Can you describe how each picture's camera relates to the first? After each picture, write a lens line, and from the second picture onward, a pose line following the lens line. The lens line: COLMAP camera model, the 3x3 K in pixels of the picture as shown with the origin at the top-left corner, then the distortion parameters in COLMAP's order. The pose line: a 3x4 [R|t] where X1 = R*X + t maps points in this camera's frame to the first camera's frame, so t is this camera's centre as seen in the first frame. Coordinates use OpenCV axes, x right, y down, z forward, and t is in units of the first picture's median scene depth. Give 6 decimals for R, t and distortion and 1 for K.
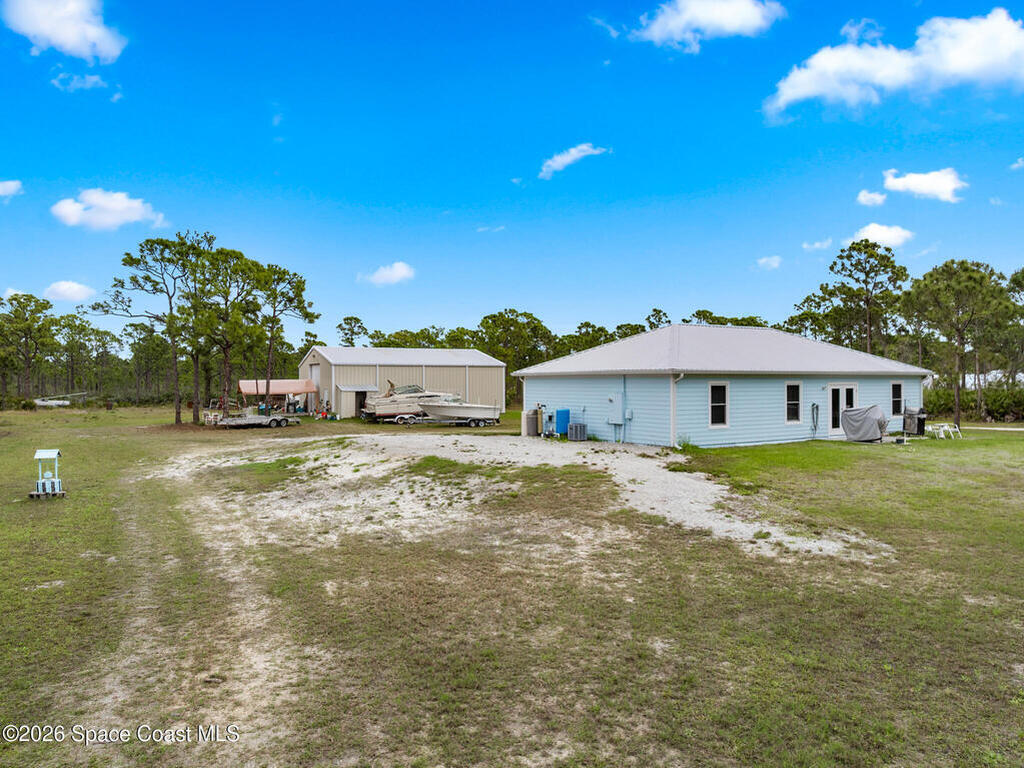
lens RADIAL K [[731.6, 0, 512.1], [0, 731.6, 374.5], [0, 0, 1]] dist [-0.025329, -0.011152]
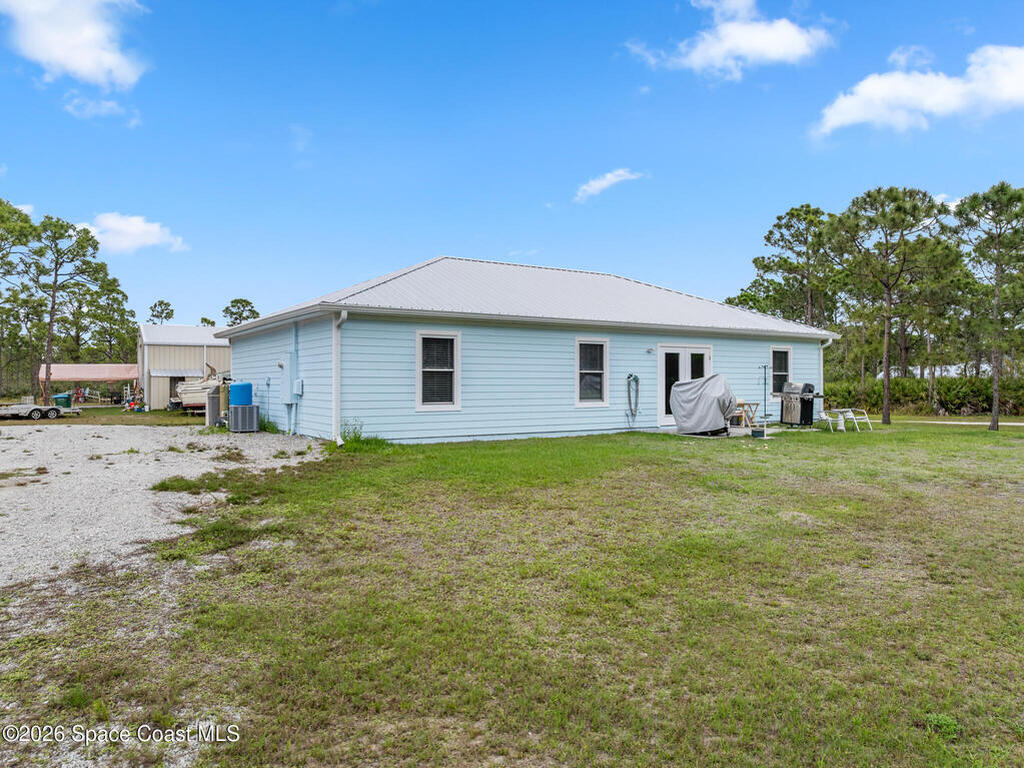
lens RADIAL K [[731.6, 0, 509.8], [0, 731.6, 377.9], [0, 0, 1]] dist [-0.025329, -0.011152]
pose [[0.999749, 0.002284, 0.022271, 0.266647], [-0.002384, 0.999987, 0.004455, 0.036621], [-0.022260, -0.004507, 0.999742, 0.332647]]
